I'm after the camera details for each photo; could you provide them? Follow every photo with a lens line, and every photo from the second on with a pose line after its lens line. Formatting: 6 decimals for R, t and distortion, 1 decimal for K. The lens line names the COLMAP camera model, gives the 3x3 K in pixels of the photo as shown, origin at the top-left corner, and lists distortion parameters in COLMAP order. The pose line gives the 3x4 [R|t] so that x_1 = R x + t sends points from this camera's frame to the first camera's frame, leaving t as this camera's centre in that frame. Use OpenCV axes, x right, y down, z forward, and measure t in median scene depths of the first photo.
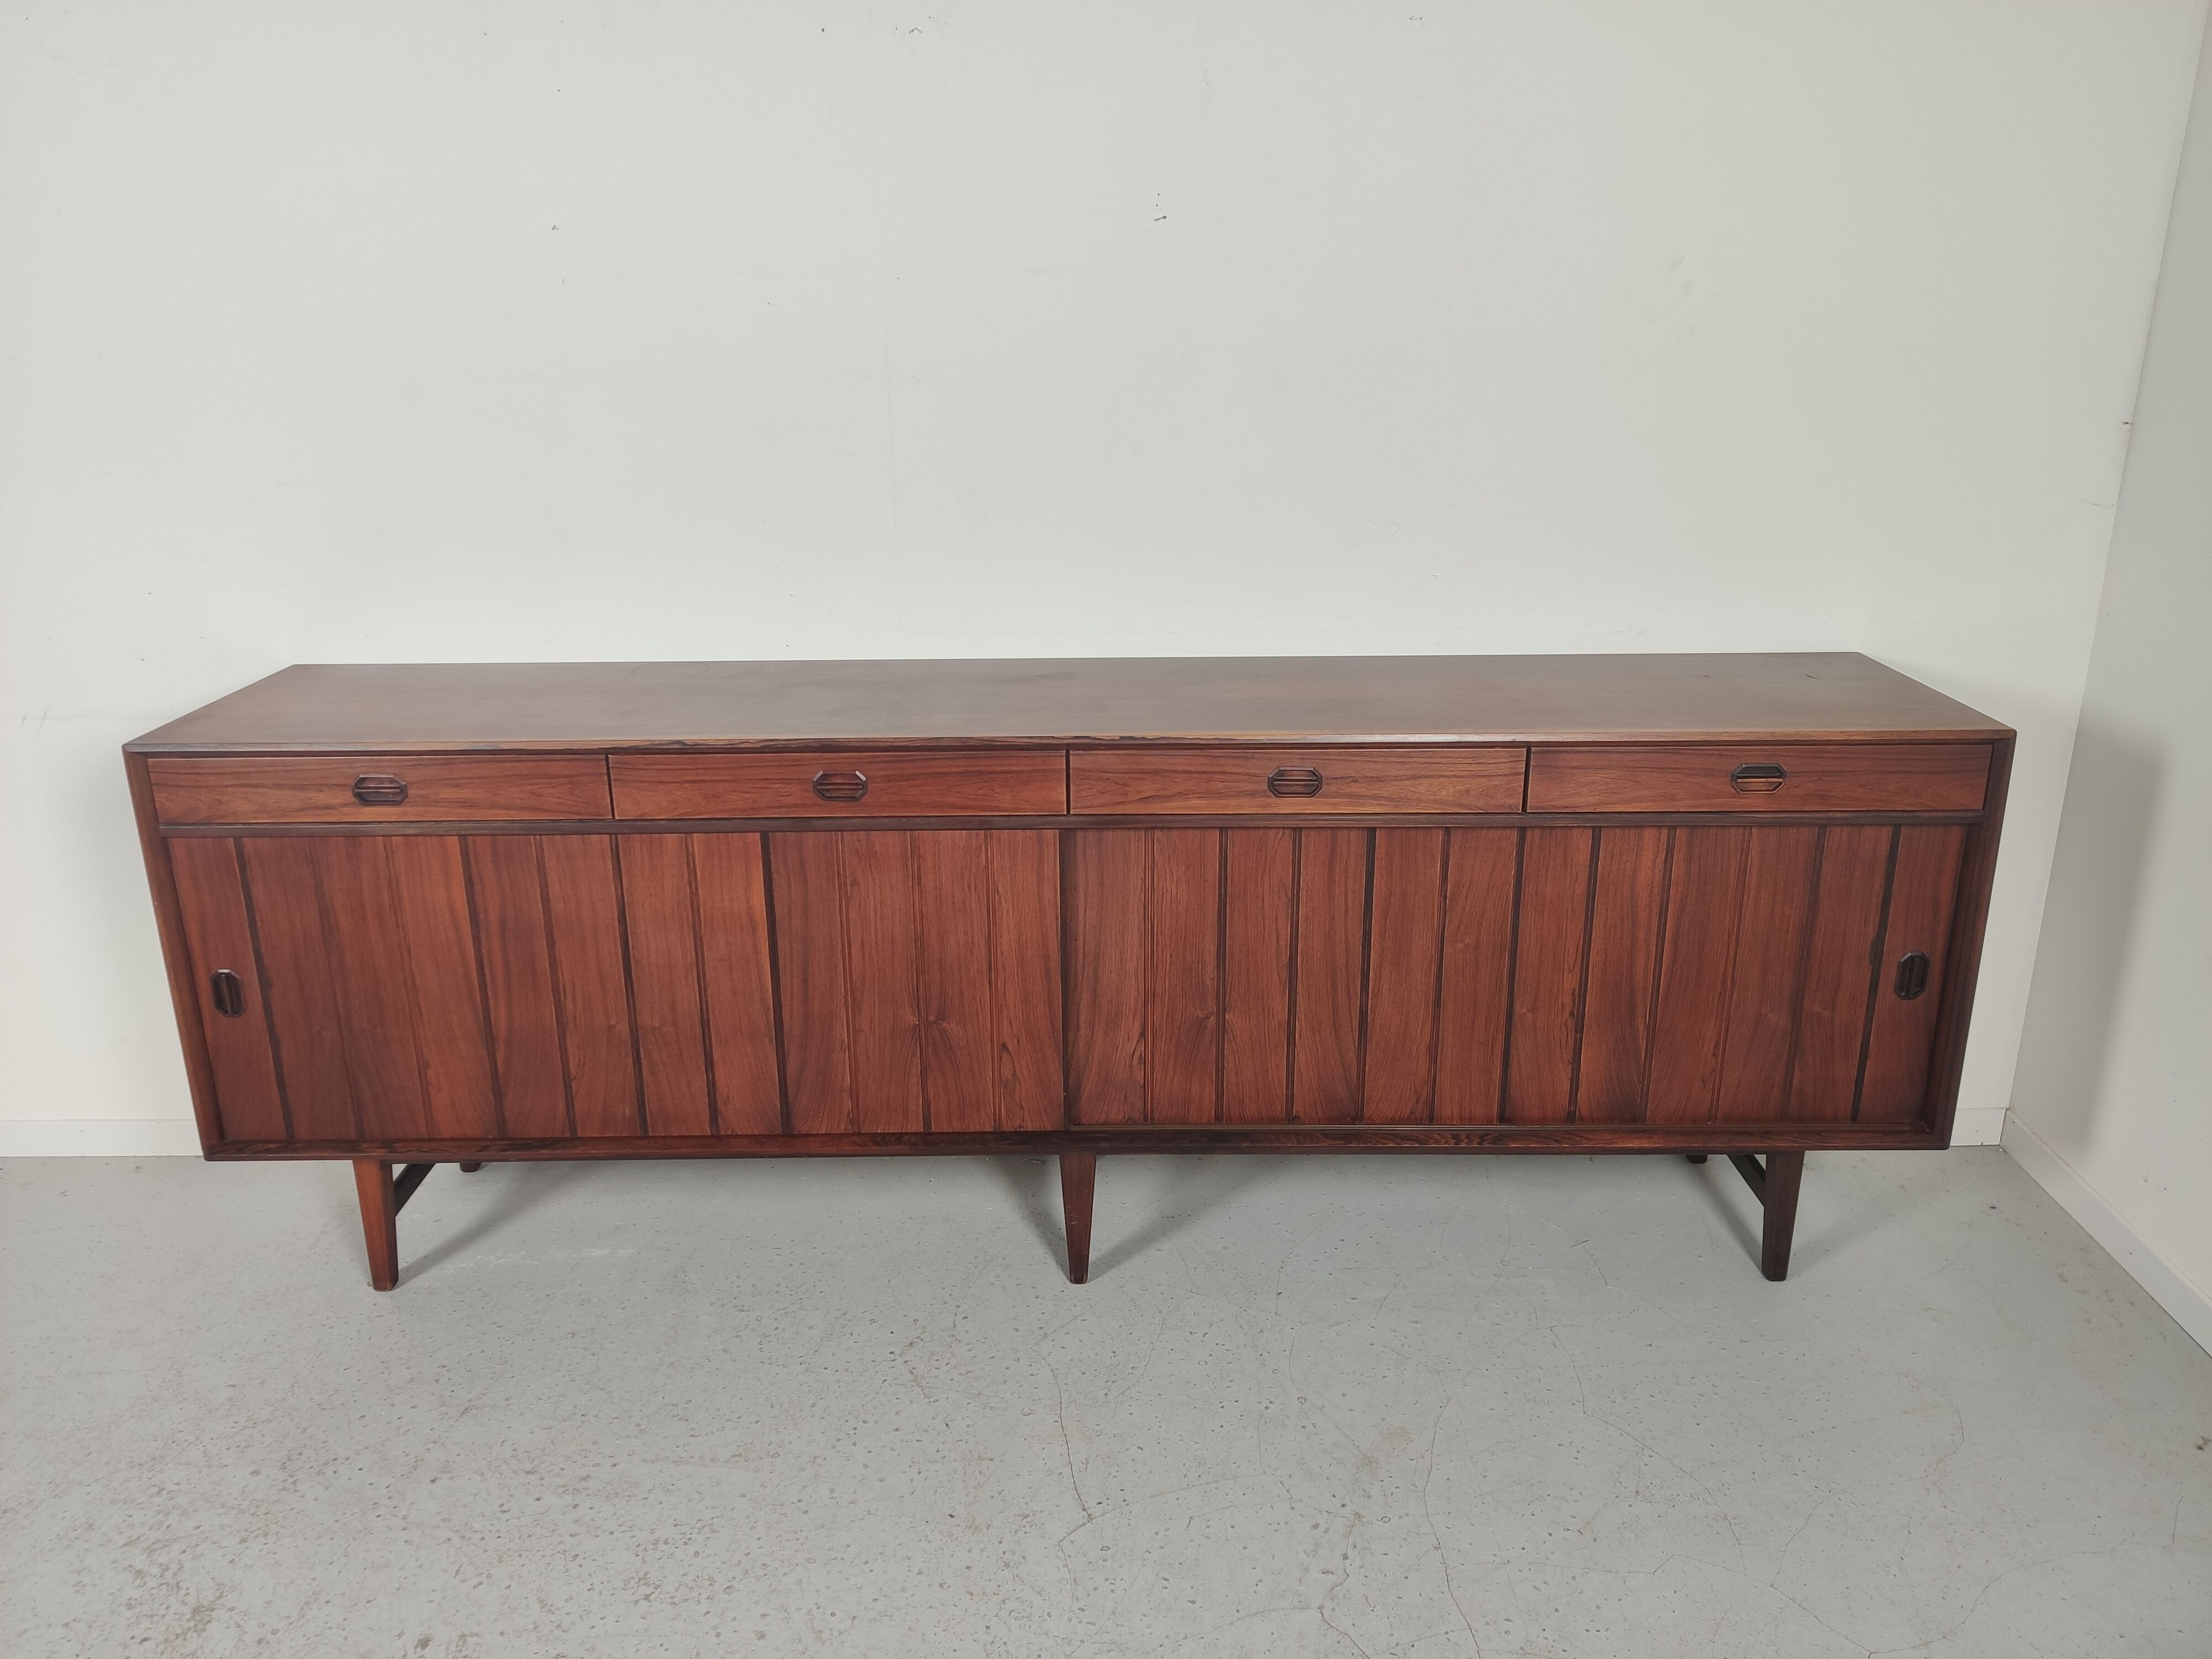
lens RADIAL K [[1676.8, 0, 1106.0], [0, 1676.8, 829.5], [0, 0, 1]] dist [0.062568, -0.146764]
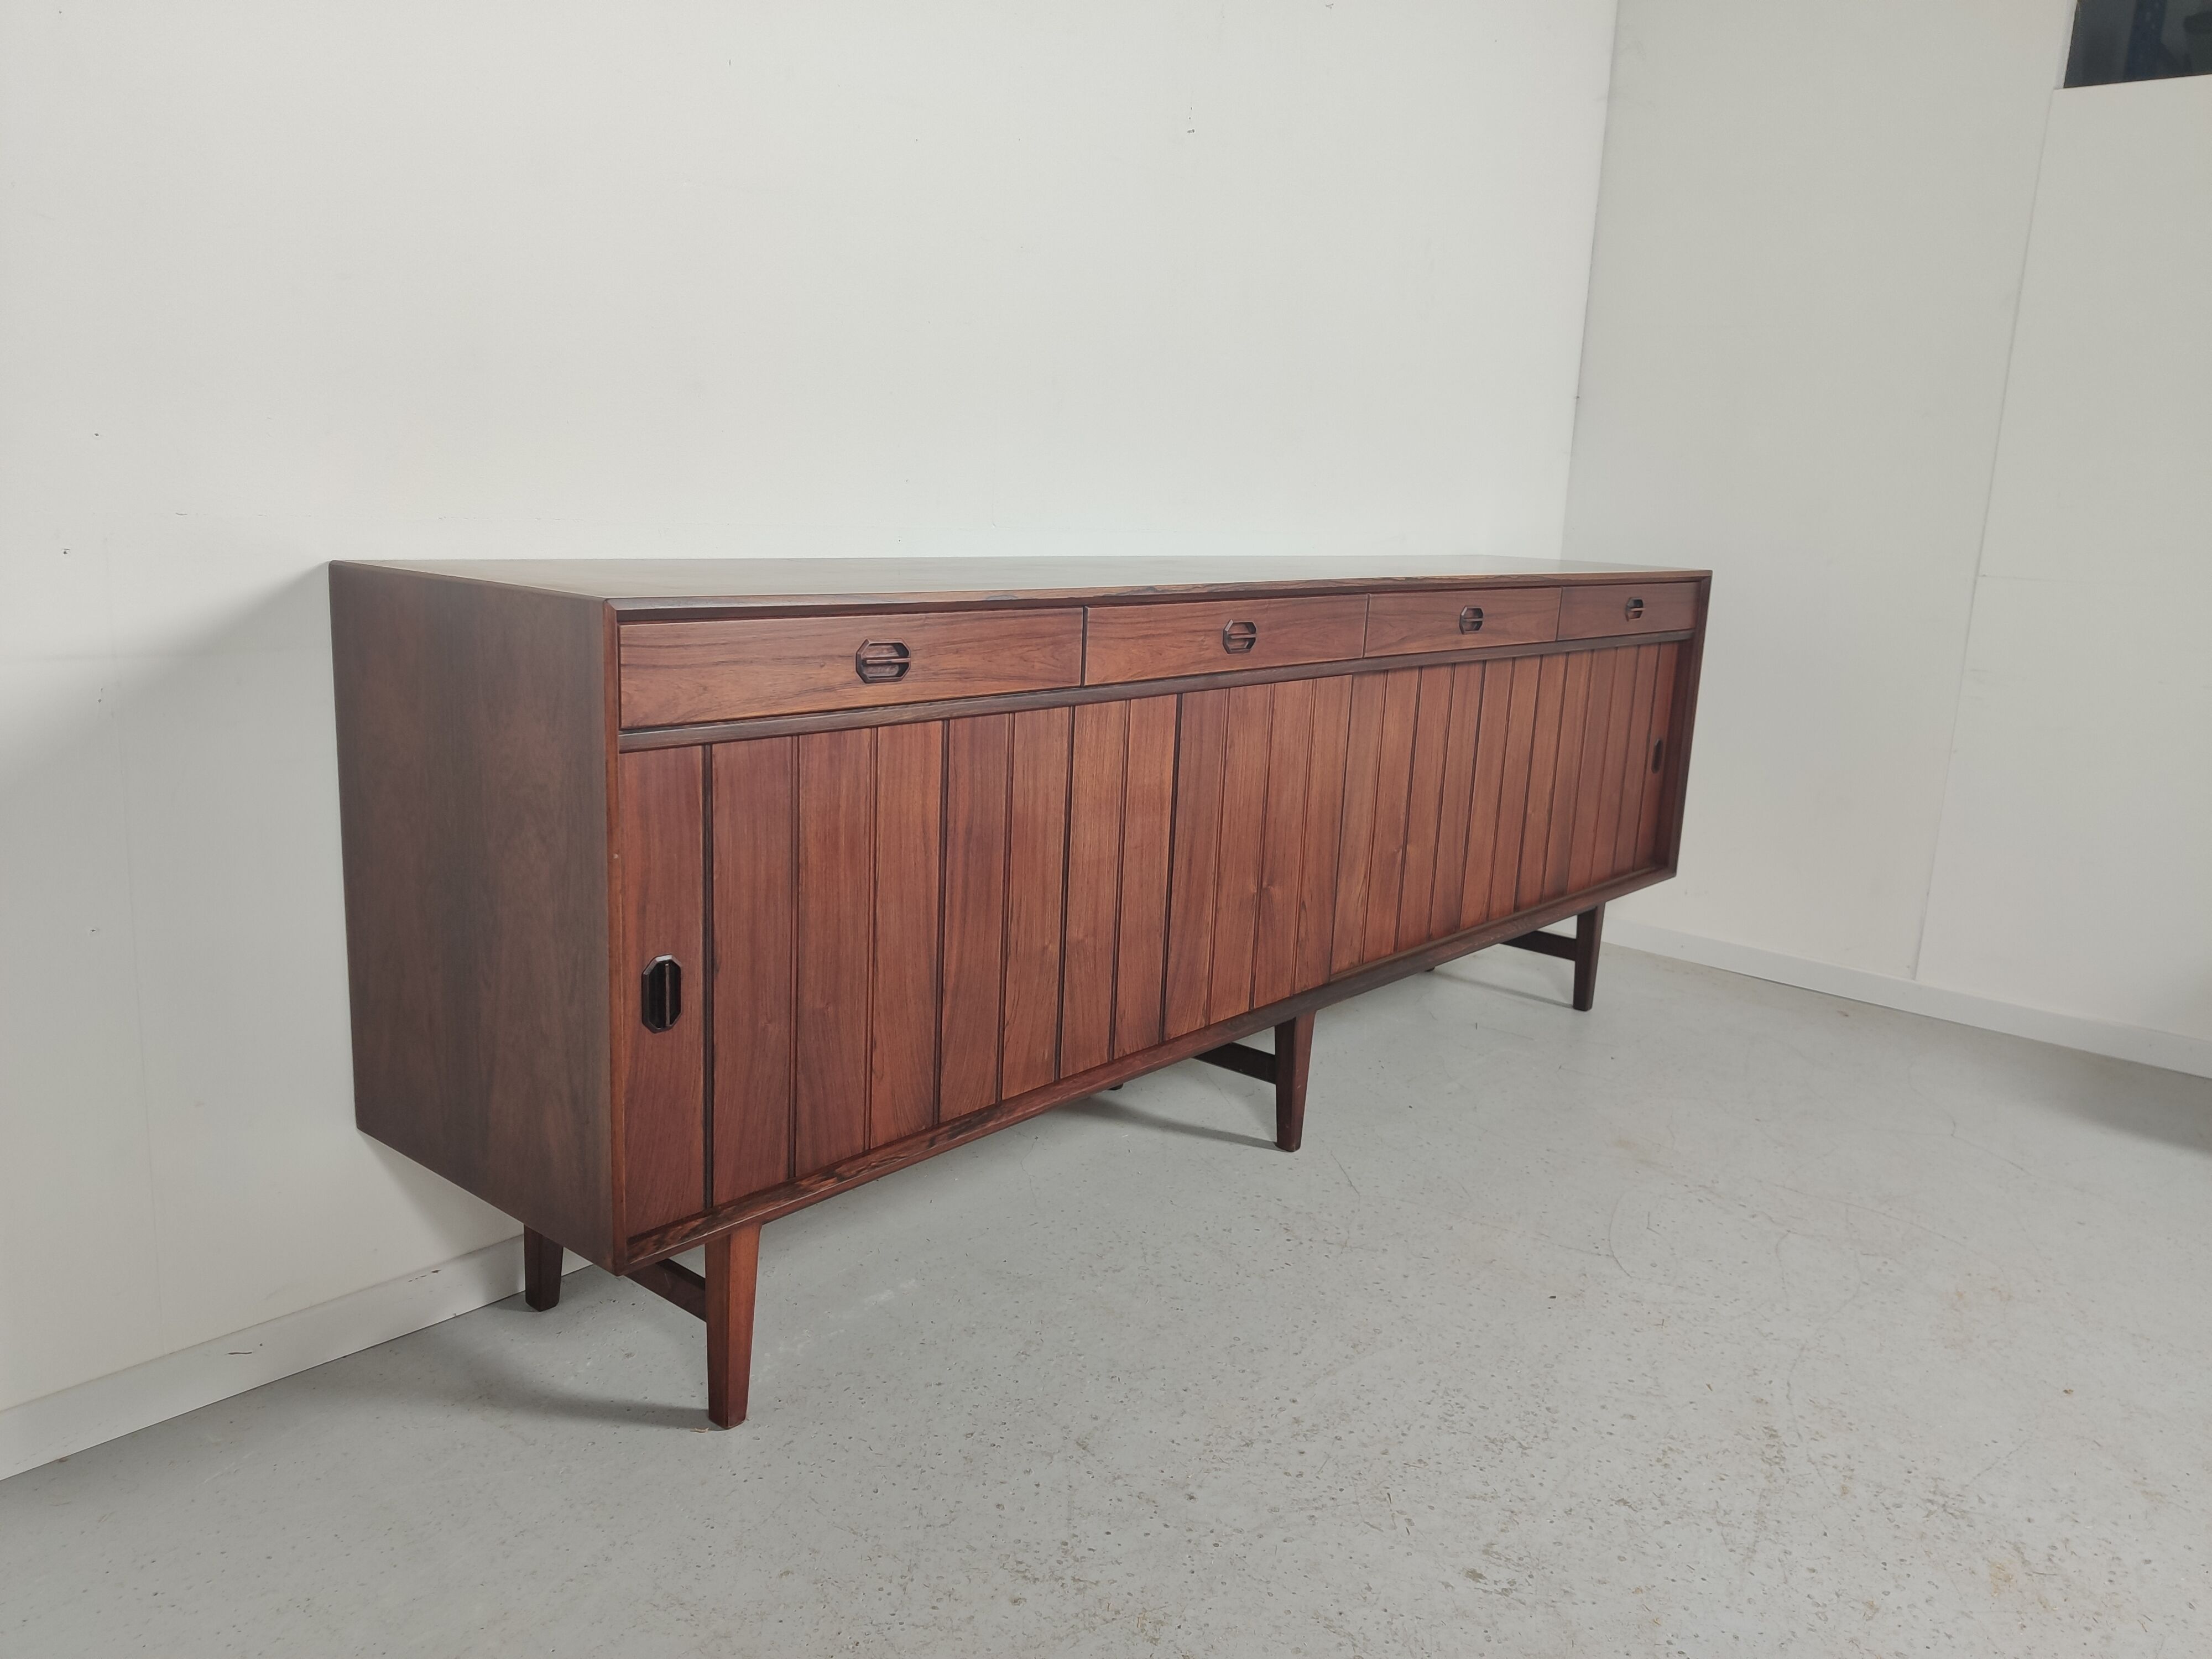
lens RADIAL K [[1680.9, 0, 1106.0], [0, 1680.9, 829.5], [0, 0, 1]] dist [0.093019, -0.186527]
pose [[0.646421, -0.118169, 0.753775, -0.899980], [0.187945, 0.982153, -0.007206, 0.071183], [-0.739471, 0.146326, 0.657093, 0.423364]]
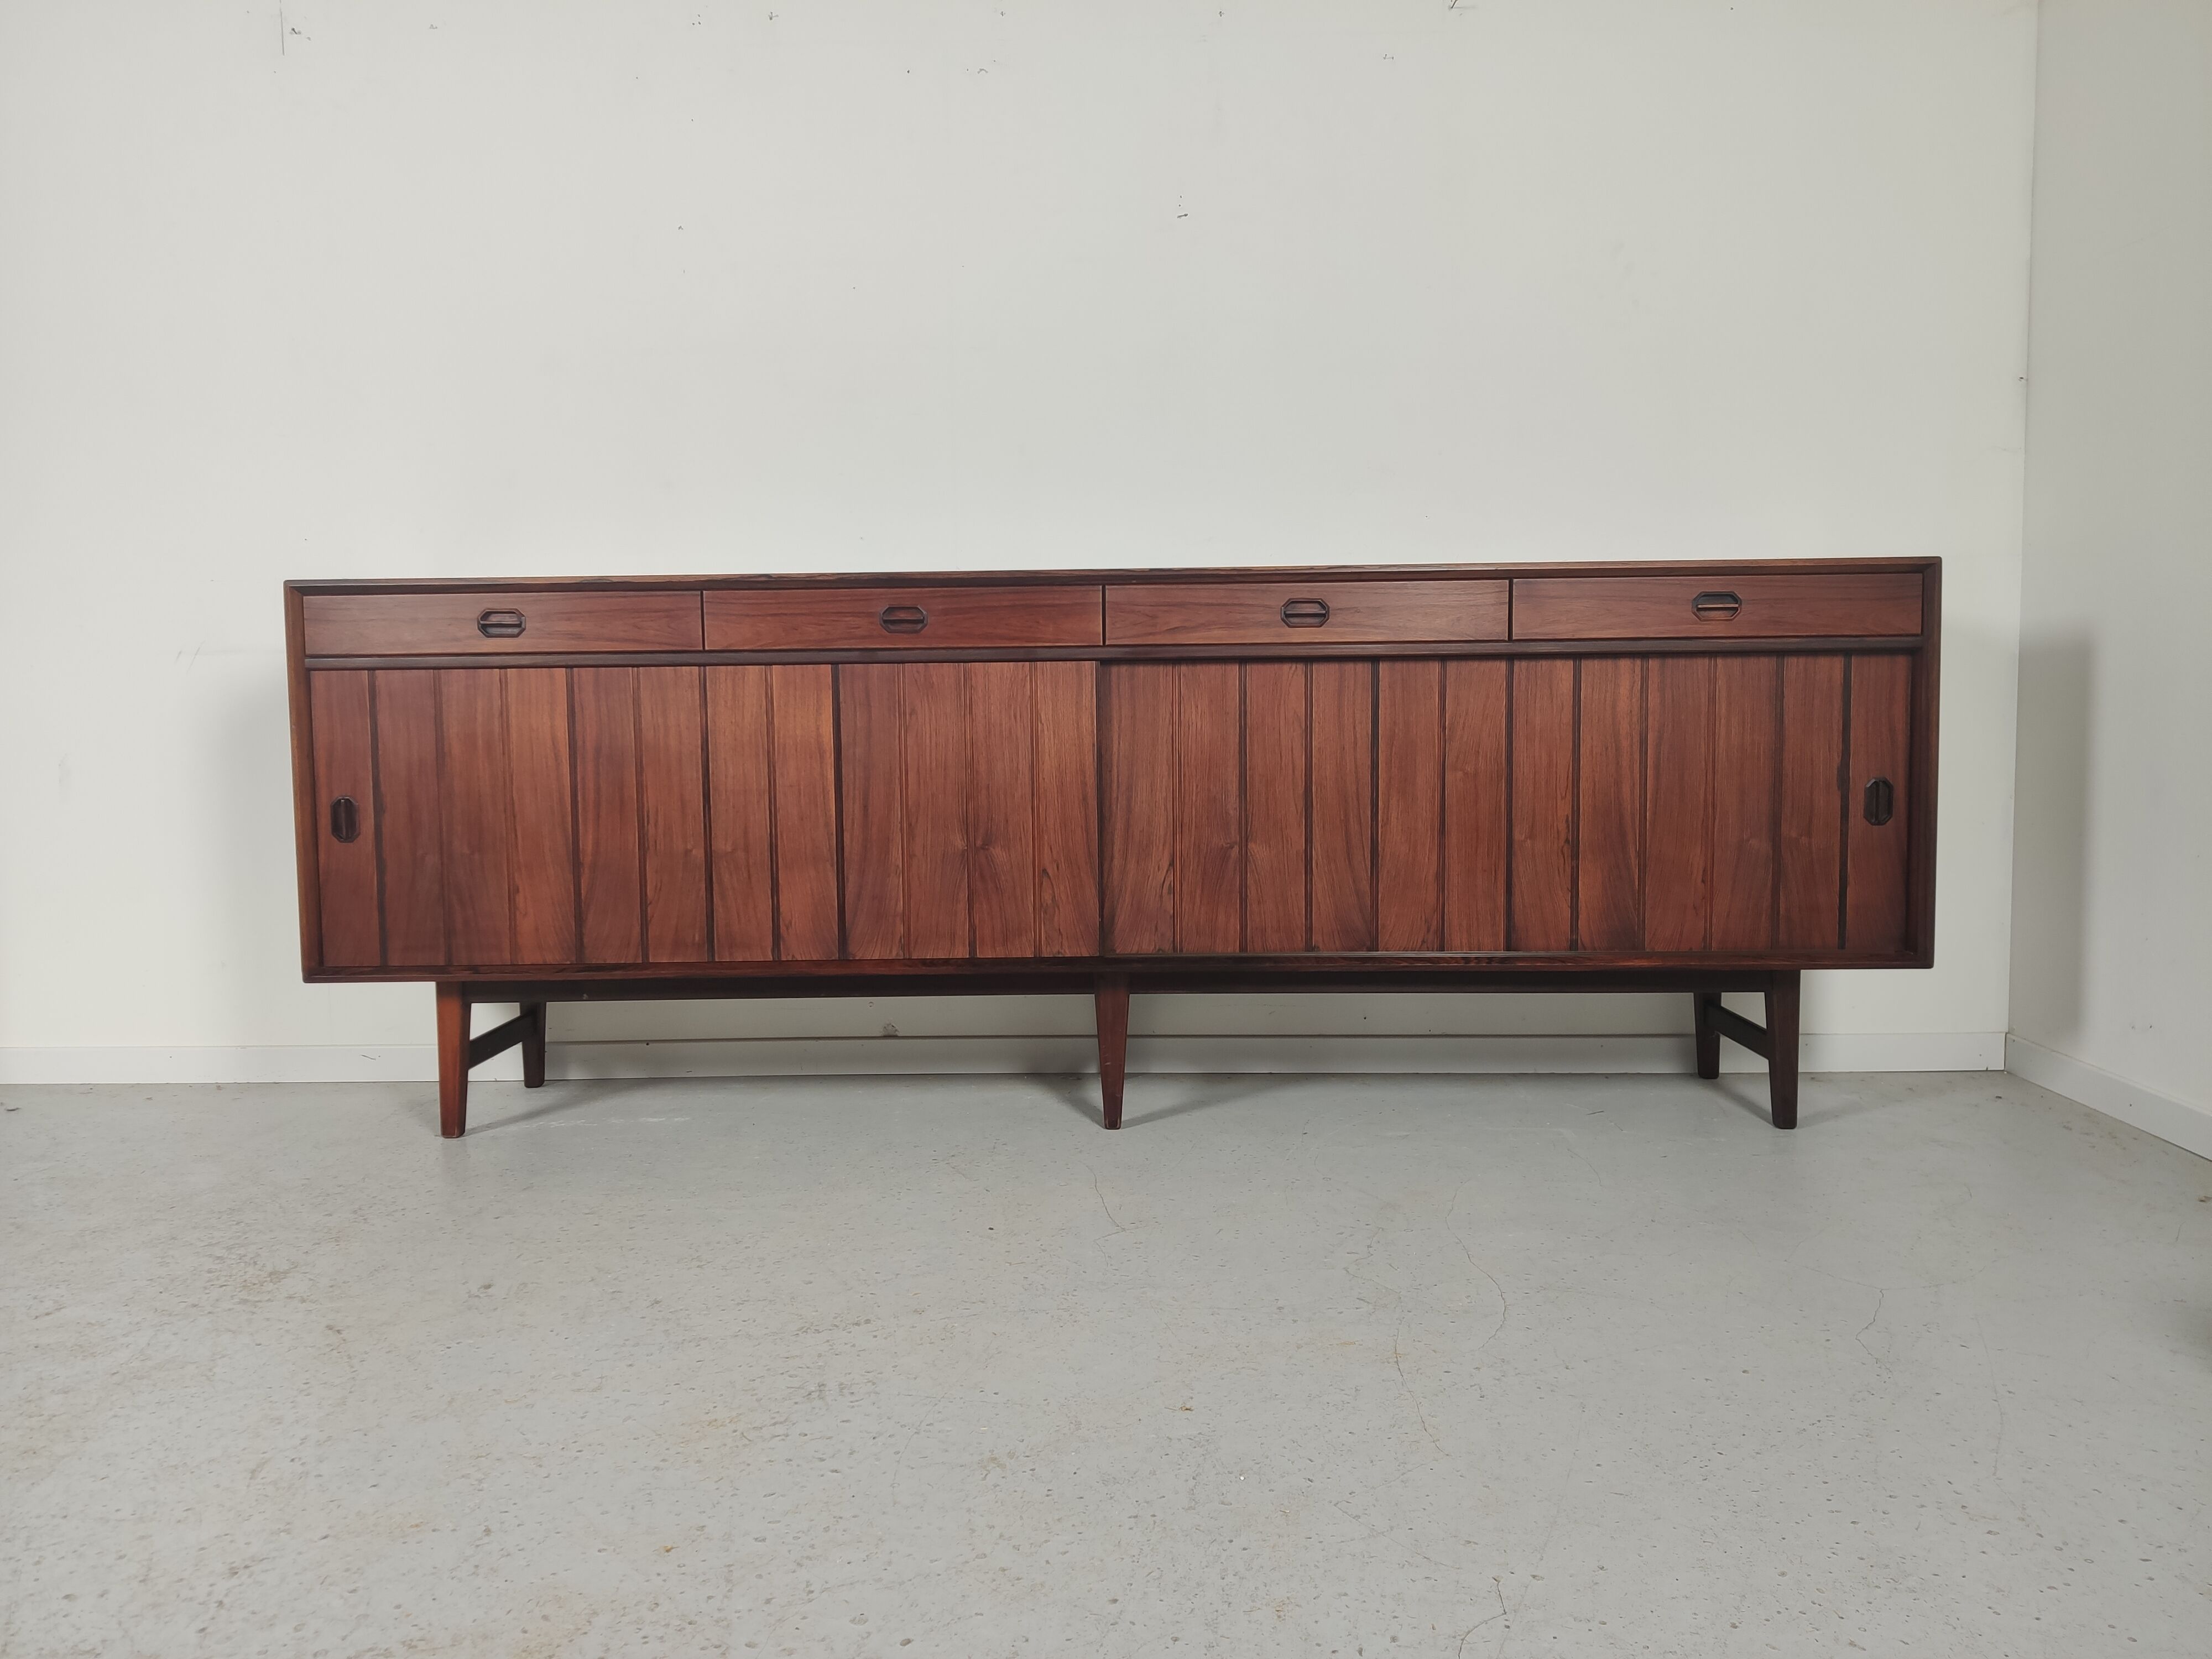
lens RADIAL K [[1662.9, 0, 1106.0], [0, 1662.9, 829.5], [0, 0, 1]] dist [0.083181, -0.209552]
pose [[0.999789, -0.002663, -0.020356, 0.001181], [-0.002358, 0.970085, -0.242752, 0.368748], [0.020394, 0.242749, 0.969875, -0.054403]]
